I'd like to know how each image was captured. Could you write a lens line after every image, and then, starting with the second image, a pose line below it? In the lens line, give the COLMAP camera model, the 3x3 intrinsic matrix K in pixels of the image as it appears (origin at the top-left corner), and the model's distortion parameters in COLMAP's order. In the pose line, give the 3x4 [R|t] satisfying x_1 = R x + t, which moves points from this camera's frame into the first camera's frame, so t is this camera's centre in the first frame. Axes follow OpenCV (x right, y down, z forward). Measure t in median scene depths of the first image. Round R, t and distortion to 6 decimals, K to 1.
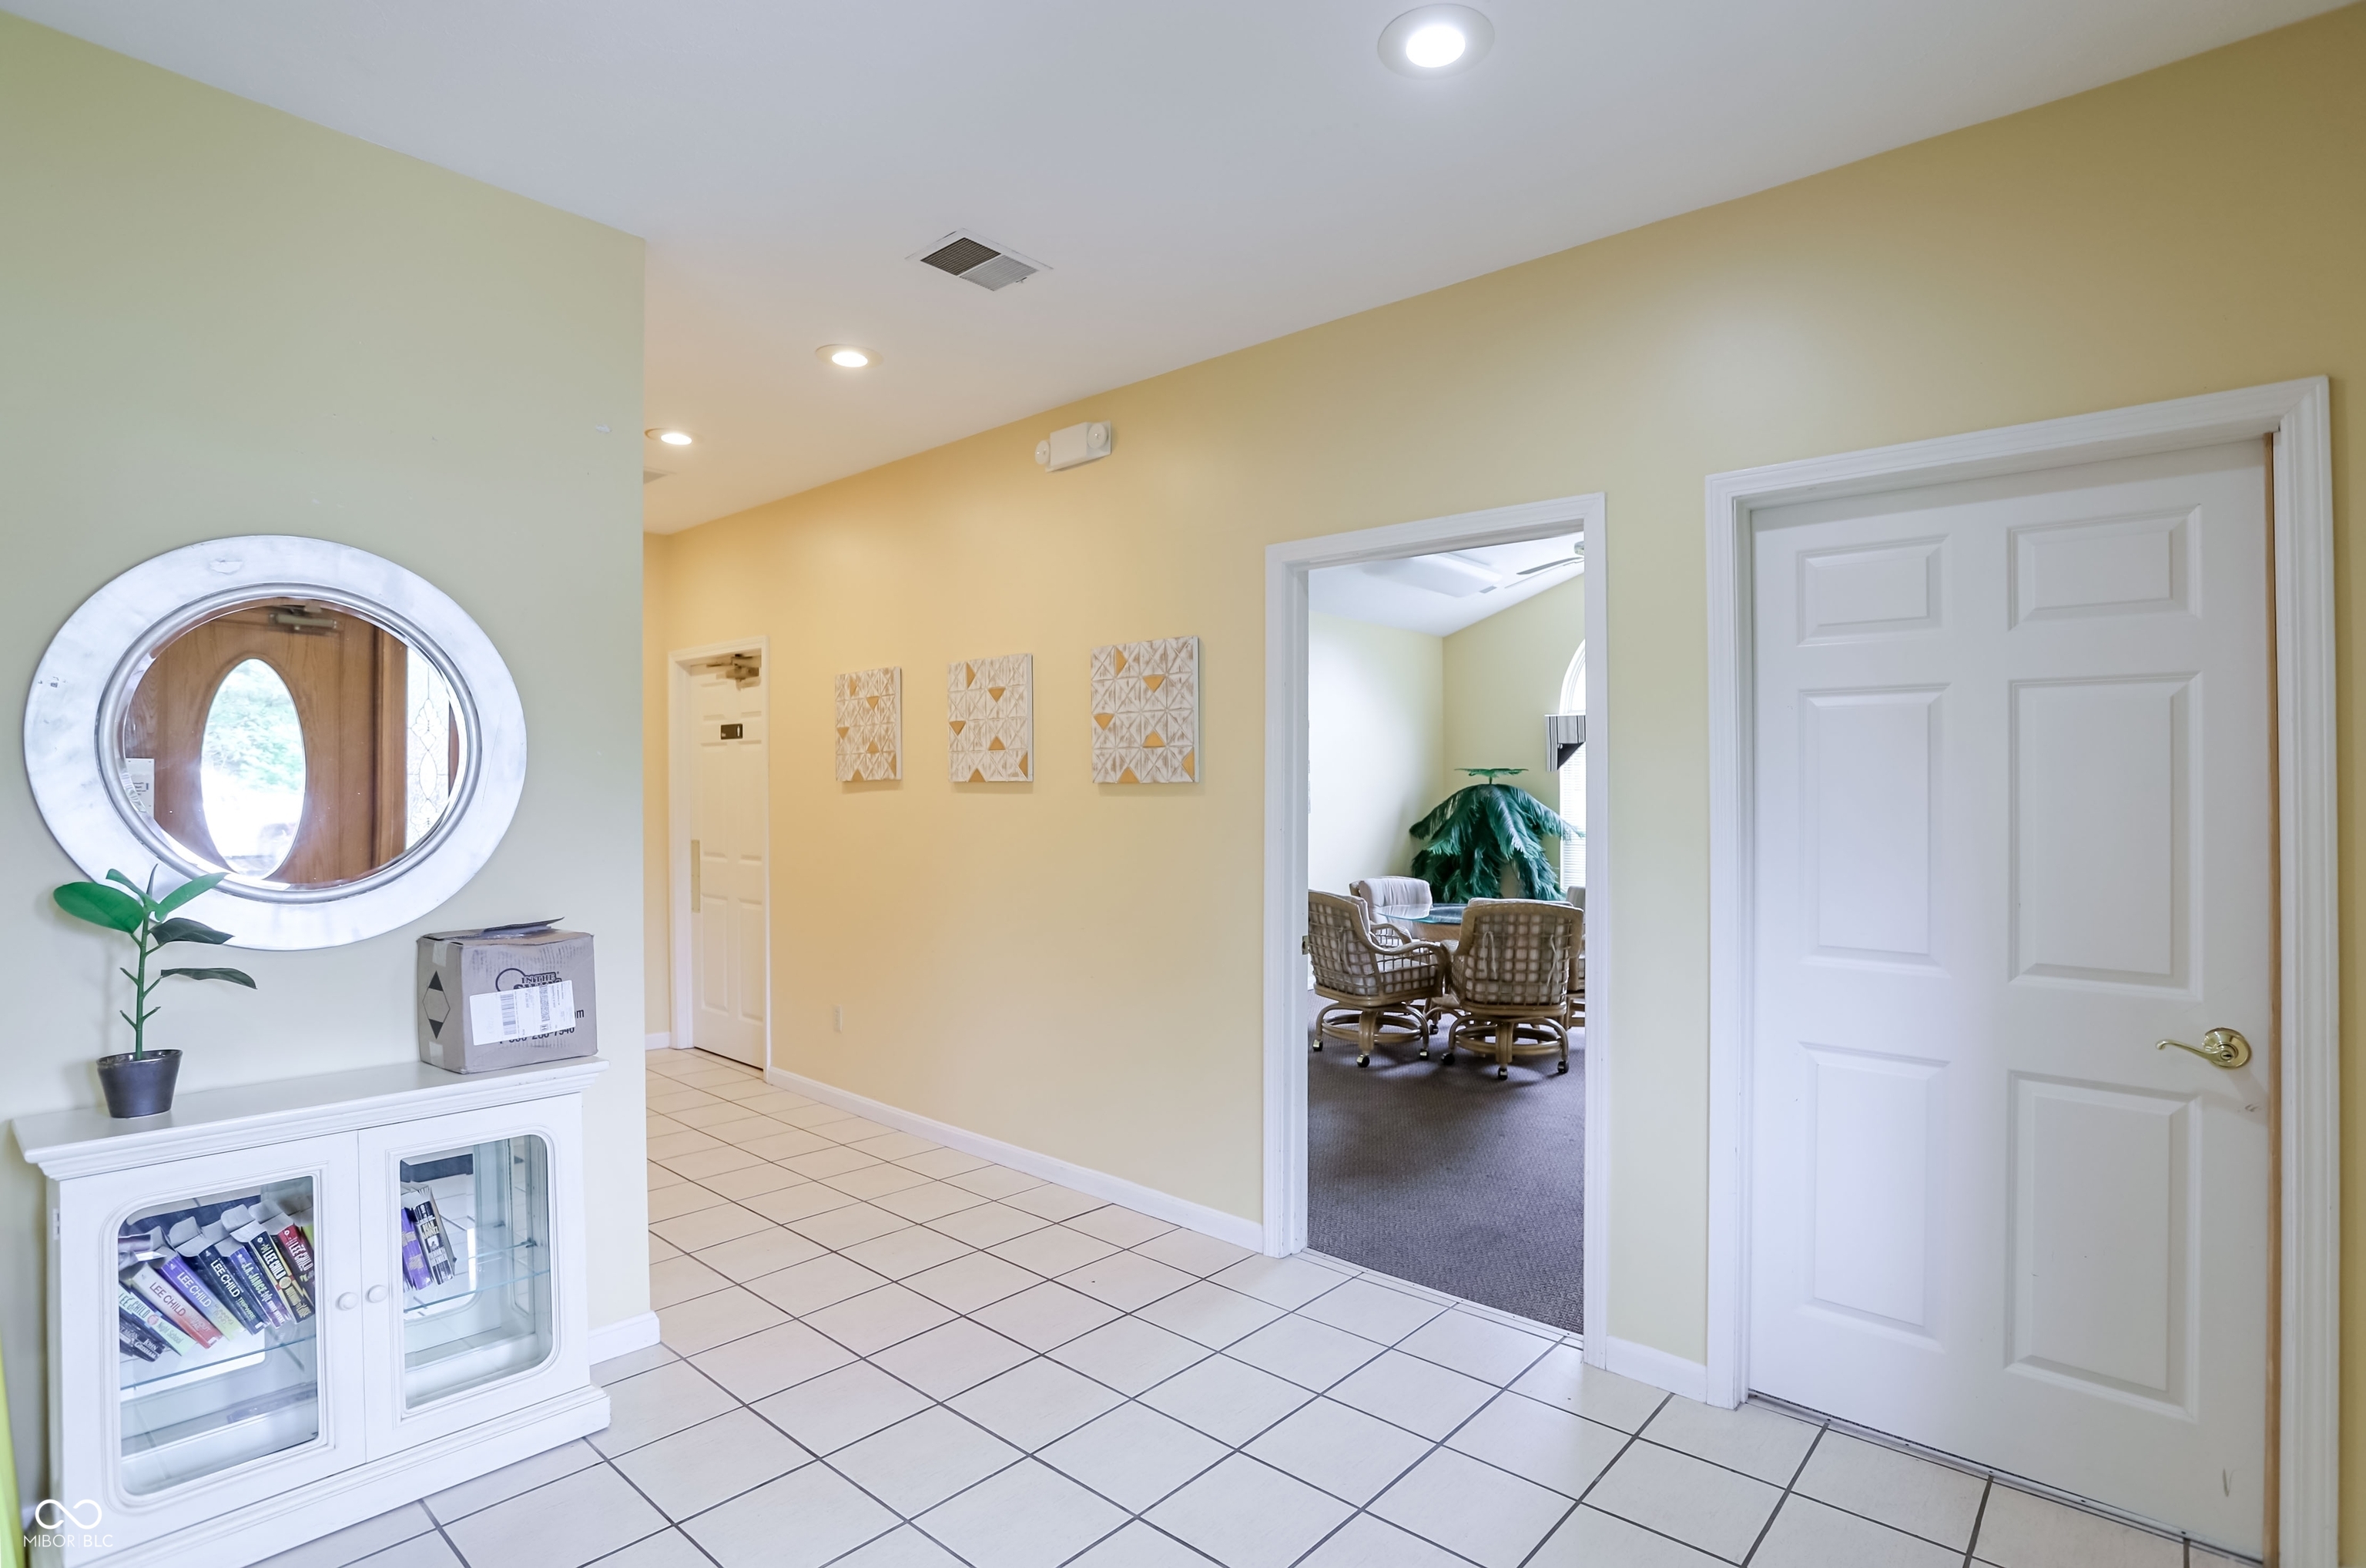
lens RADIAL K [[1155.5, 0, 1183.0], [0, 1155.5, 784.0], [0, 0, 1]] dist [-0.050261, -0.000104]
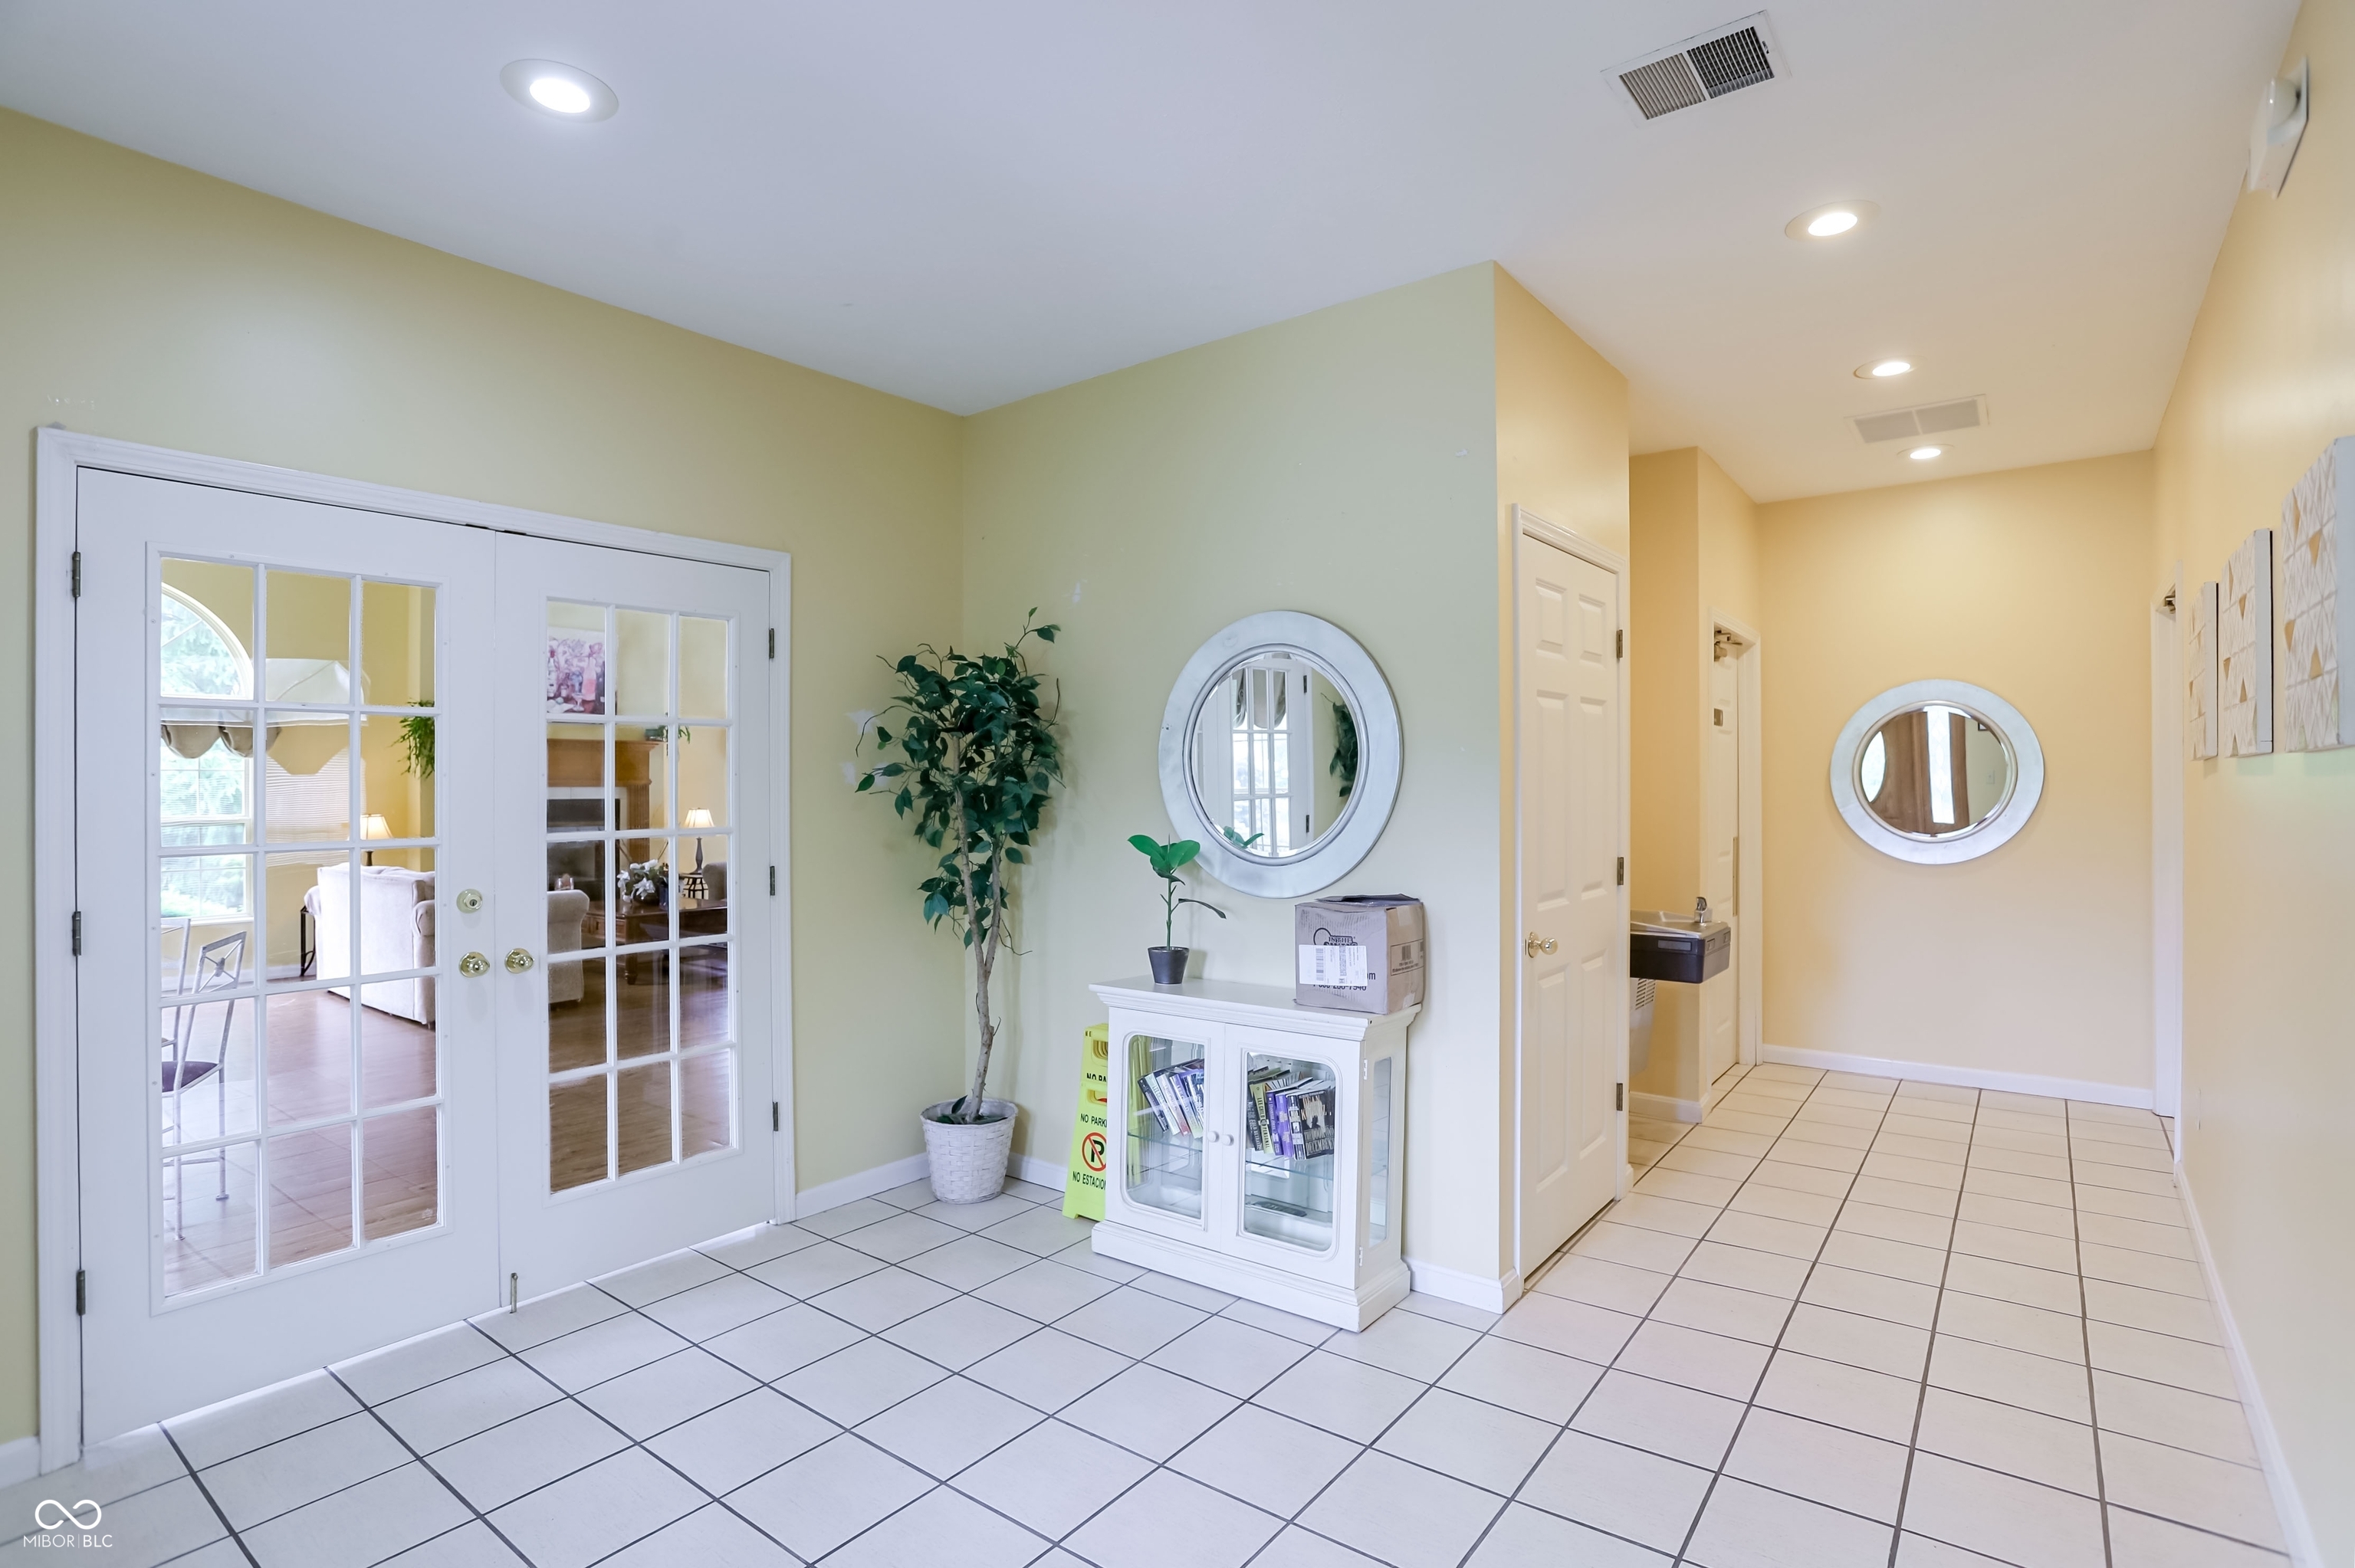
lens RADIAL K [[1157.2, 0, 1170.7], [0, 1157.2, 800.0], [0, 0, 1]] dist [-0.017923, -0.000205]
pose [[0.061767, 0.001663, -0.998089, 0.751939], [0.013446, 0.999906, 0.002498, 0.016748], [0.998000, -0.013575, 0.061739, 0.838389]]
